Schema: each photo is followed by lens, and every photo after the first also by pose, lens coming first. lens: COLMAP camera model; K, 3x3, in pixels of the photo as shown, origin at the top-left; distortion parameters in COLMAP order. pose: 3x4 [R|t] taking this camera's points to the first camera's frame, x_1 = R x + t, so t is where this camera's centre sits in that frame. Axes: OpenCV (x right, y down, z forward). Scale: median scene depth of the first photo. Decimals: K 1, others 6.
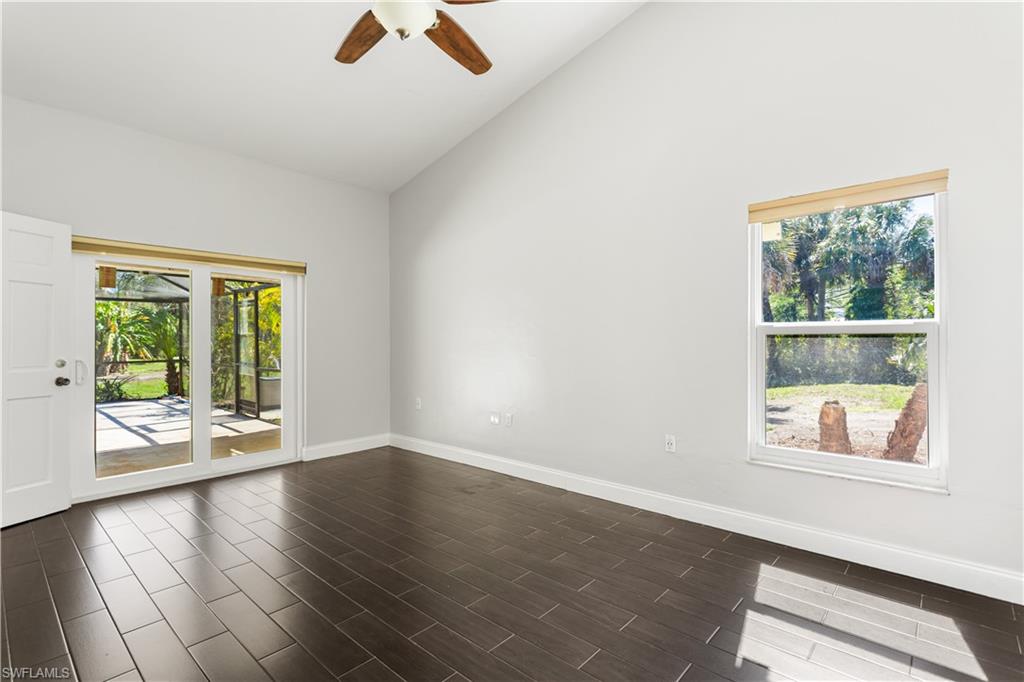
lens RADIAL K [[488.0, 0, 513.5], [0, 488.0, 341.8], [0, 0, 1]] dist [0.002371, 0.000149]
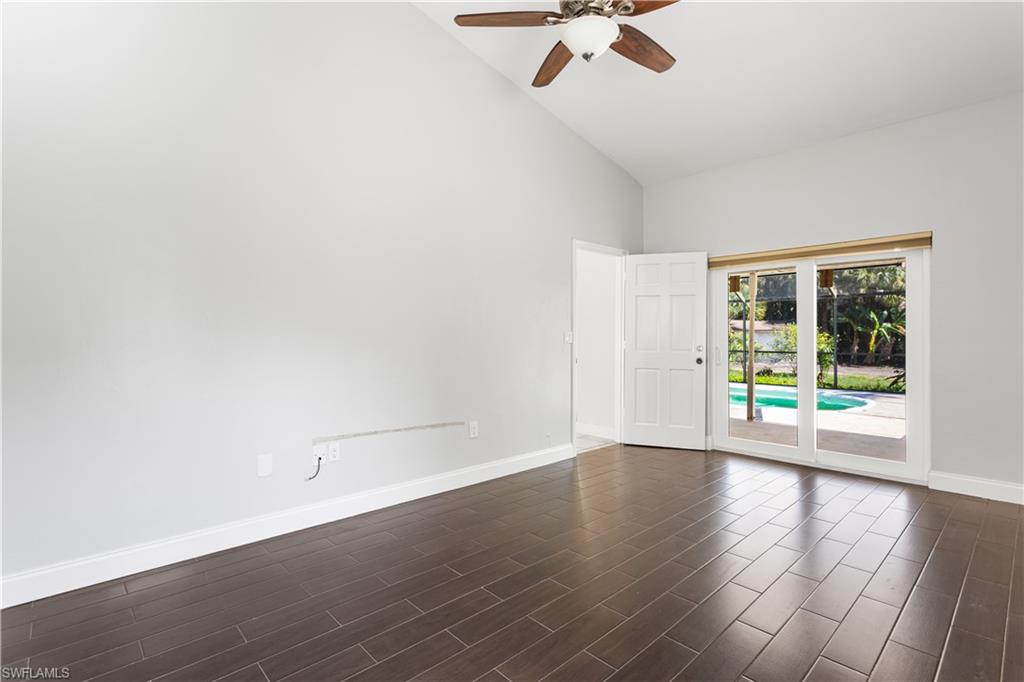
lens RADIAL K [[488.0, 0, 513.5], [0, 488.0, 341.8], [0, 0, 1]] dist [0.002371, 0.000149]
pose [[-0.088608, 0.011775, -0.995997, 0.456947], [-0.003791, 0.999919, 0.012159, 0.007344], [0.996059, 0.004853, -0.088556, 0.463858]]
